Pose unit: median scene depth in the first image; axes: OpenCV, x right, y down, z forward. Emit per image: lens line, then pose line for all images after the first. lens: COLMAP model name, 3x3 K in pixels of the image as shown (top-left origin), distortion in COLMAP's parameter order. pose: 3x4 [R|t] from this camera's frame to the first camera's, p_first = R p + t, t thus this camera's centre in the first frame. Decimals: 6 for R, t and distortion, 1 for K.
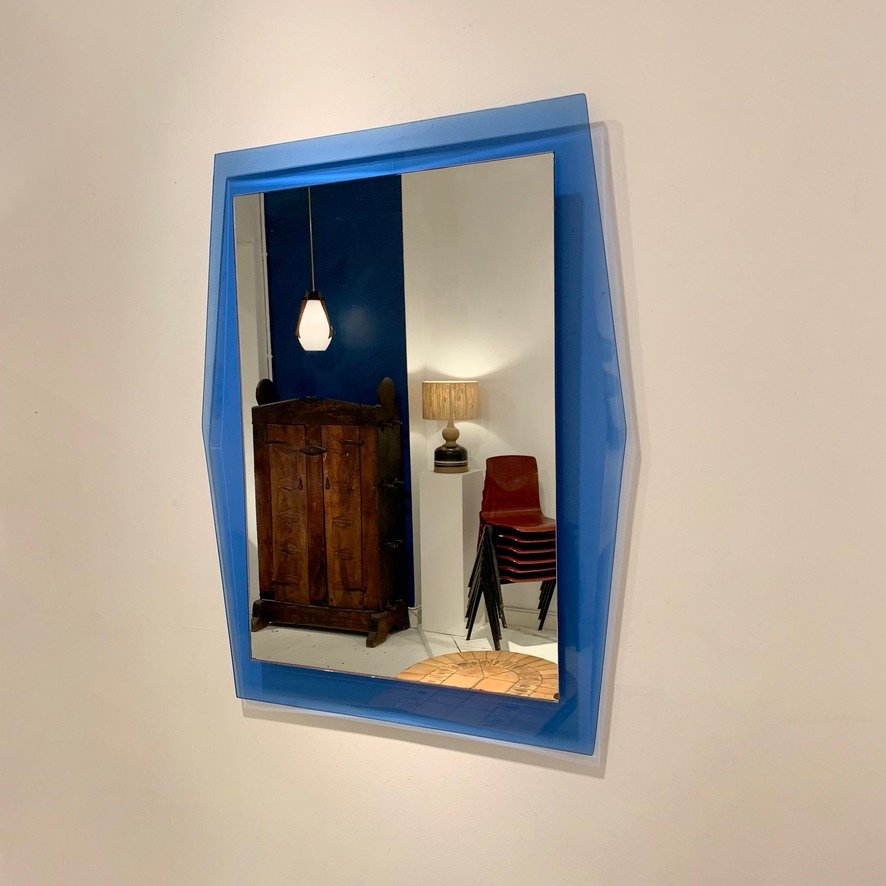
lens RADIAL K [[899.4, 0, 443.0], [0, 899.4, 443.0], [0, 0, 1]] dist [-0.002328, -0.004816]
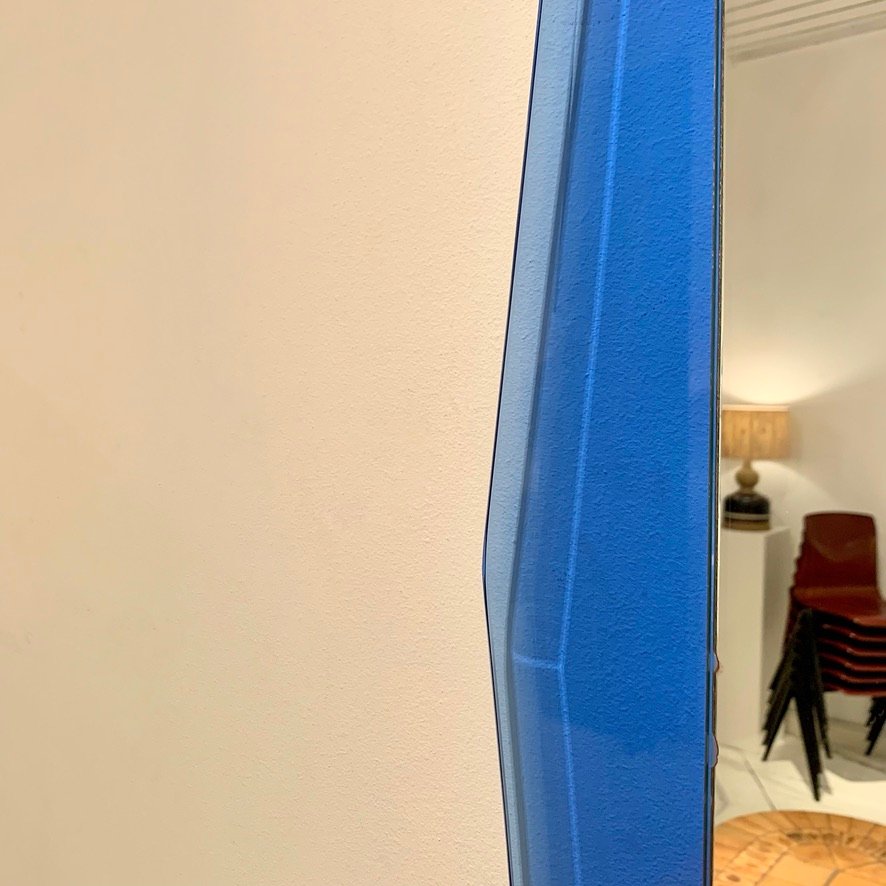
lens RADIAL K [[918.4, 0, 441.2], [0, 918.4, 424.6], [0, 0, 1]] dist [0.003957, -0.009356]
pose [[0.971176, 0.028585, -0.236644, -0.059391], [-0.039685, 0.998318, -0.042275, -0.011796], [0.235037, 0.050448, 0.970676, 0.203779]]
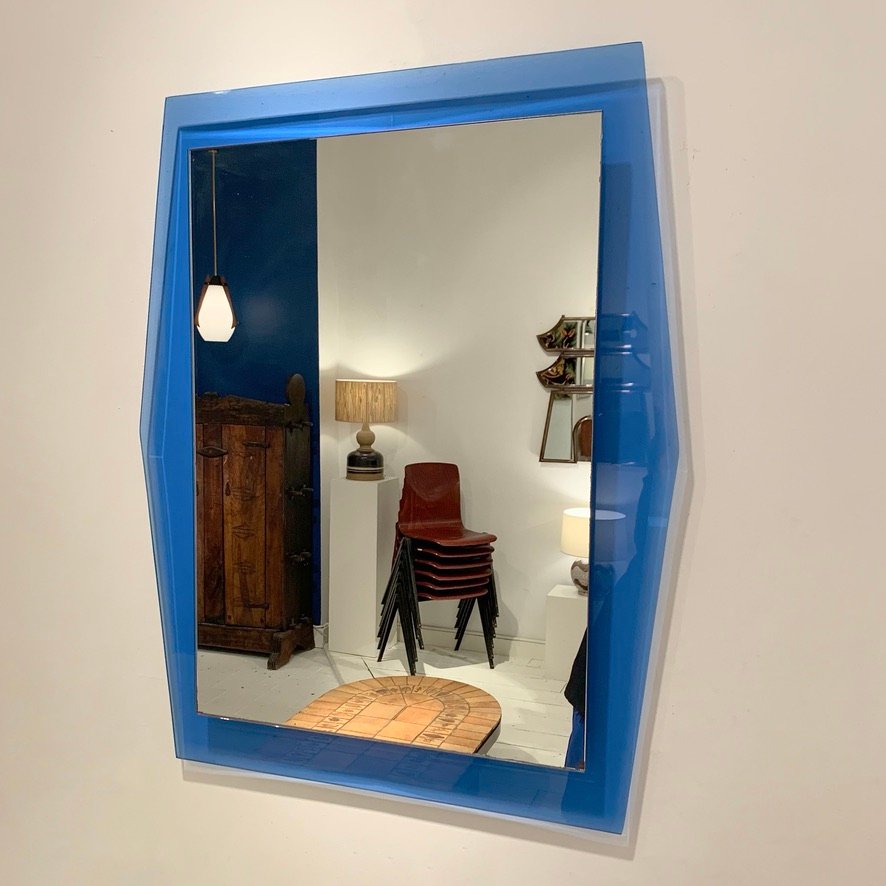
lens RADIAL K [[951.1, 0, 423.1], [0, 951.1, 464.4], [0, 0, 1]] dist [0.021669, -0.024619]
pose [[0.995322, 0.020194, 0.094481, -0.024404], [-0.022099, 0.999572, 0.019163, -0.002738], [-0.094054, -0.021161, 0.995342, 0.028712]]
